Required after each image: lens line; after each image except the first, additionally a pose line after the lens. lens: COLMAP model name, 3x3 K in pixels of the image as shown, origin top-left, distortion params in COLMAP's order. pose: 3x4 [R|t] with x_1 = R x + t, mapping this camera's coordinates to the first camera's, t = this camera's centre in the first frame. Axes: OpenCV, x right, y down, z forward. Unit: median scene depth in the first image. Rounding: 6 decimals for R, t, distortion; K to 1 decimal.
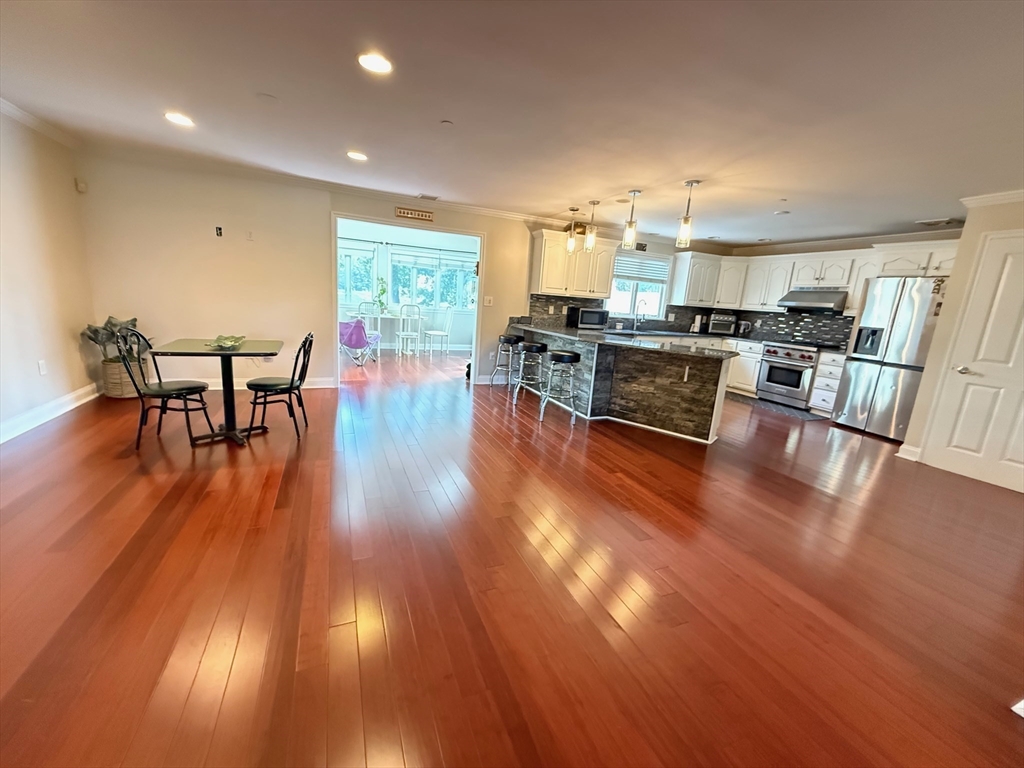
lens RADIAL K [[408.1, 0, 510.8], [0, 408.1, 382.3], [0, 0, 1]] dist [-0.002935, -0.000329]
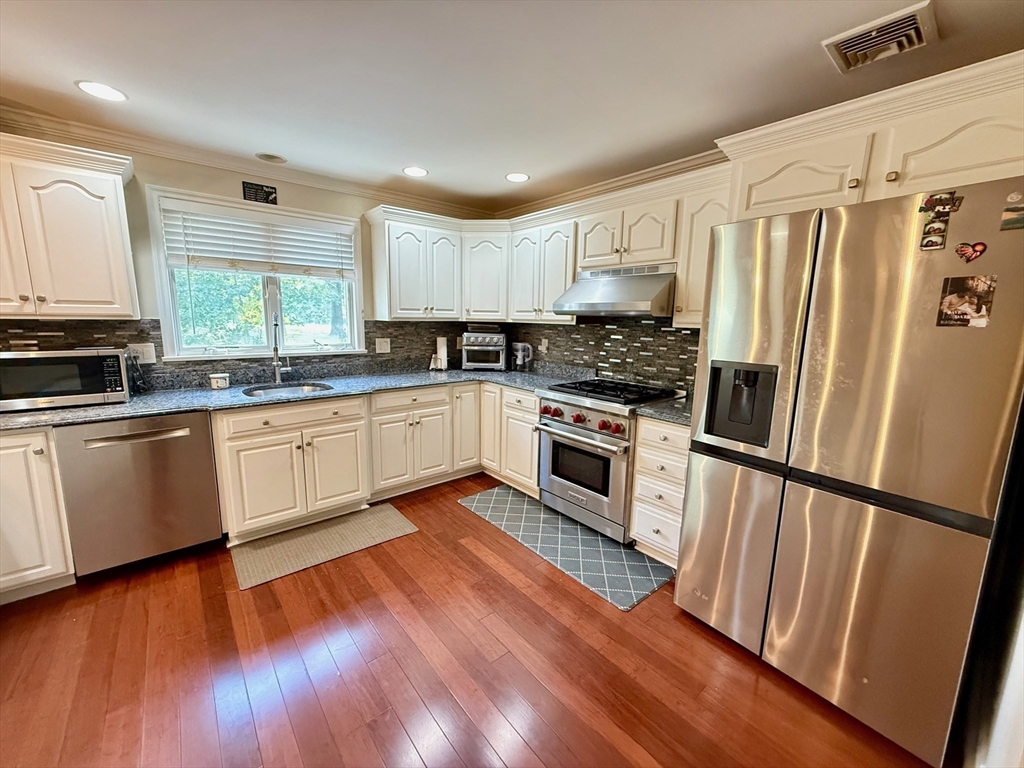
lens RADIAL K [[408.1, 0, 513.4], [0, 408.1, 381.3], [0, 0, 1]] dist [-0.002935, -0.000329]
pose [[0.954419, -0.099400, 0.281432, 0.513717], [0.108637, 0.993930, -0.017370, -0.115575], [-0.277997, 0.047152, 0.959424, 0.618035]]
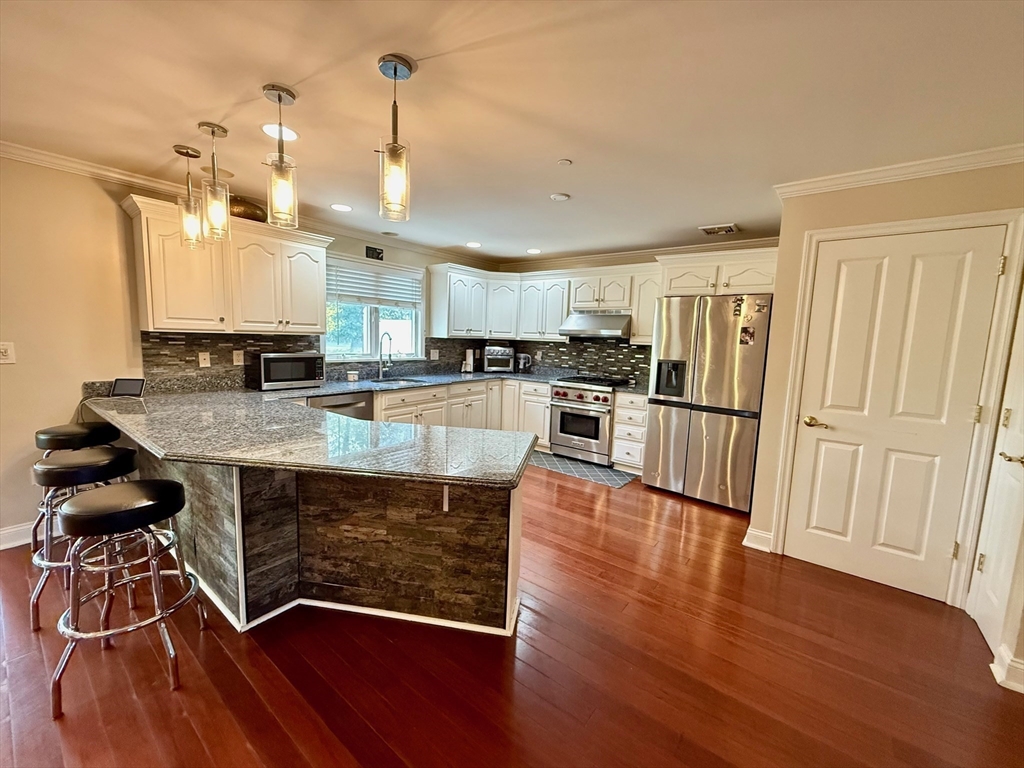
lens RADIAL K [[408.1, 0, 513.1], [0, 408.1, 379.4], [0, 0, 1]] dist [-0.002935, -0.000329]
pose [[0.870460, -0.093300, 0.483317, 0.210245], [0.126591, 0.991278, -0.036634, -0.093063], [-0.475683, 0.093072, 0.874679, 0.401717]]
